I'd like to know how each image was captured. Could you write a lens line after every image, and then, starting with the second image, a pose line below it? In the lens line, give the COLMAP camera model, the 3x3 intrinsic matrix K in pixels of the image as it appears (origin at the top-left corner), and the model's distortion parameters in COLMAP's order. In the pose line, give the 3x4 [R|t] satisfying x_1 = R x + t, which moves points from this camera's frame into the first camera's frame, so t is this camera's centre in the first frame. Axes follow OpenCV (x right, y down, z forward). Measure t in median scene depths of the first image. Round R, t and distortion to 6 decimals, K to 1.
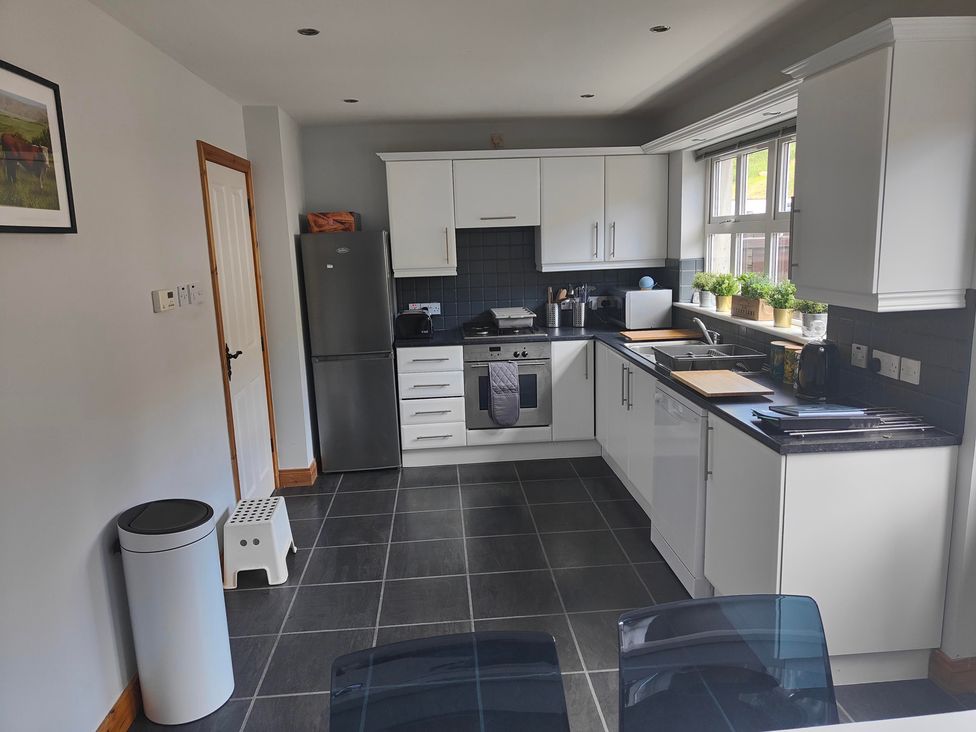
lens RADIAL K [[686.7, 0, 488.4], [0, 686.7, 364.7], [0, 0, 1]] dist [0.010145, 0.002751]
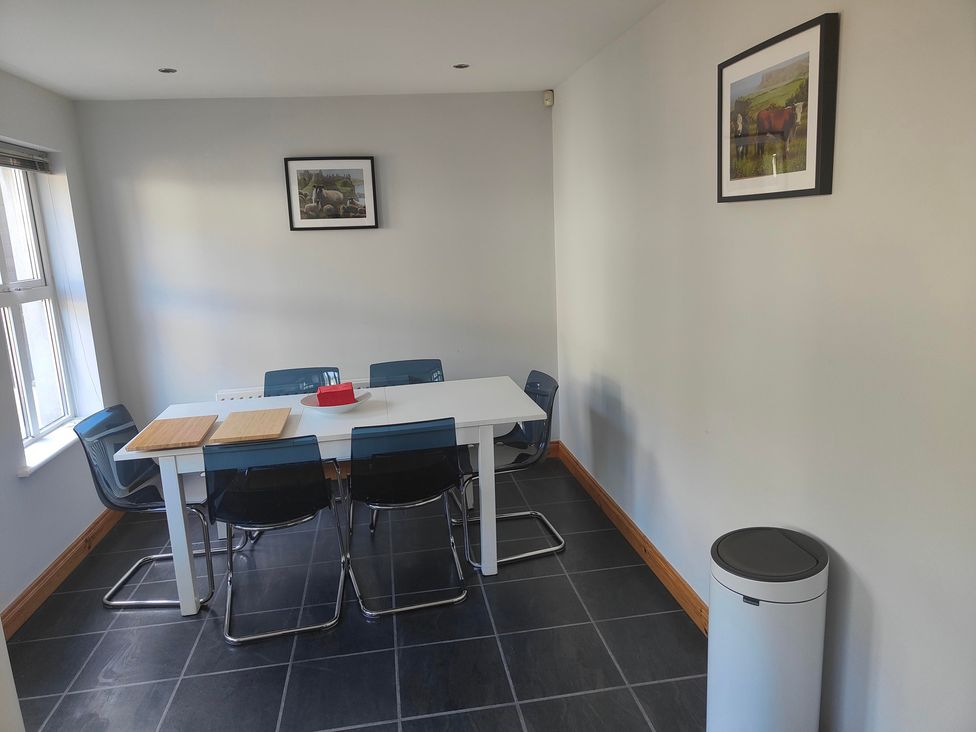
lens RADIAL K [[686.7, 0, 489.5], [0, 686.7, 363.8], [0, 0, 1]] dist [0.010145, 0.002751]
pose [[-0.993005, 0.092680, -0.073160, -0.129013], [0.057906, 0.922217, 0.382313, -0.371207], [0.102902, 0.375402, -0.921132, 1.946050]]
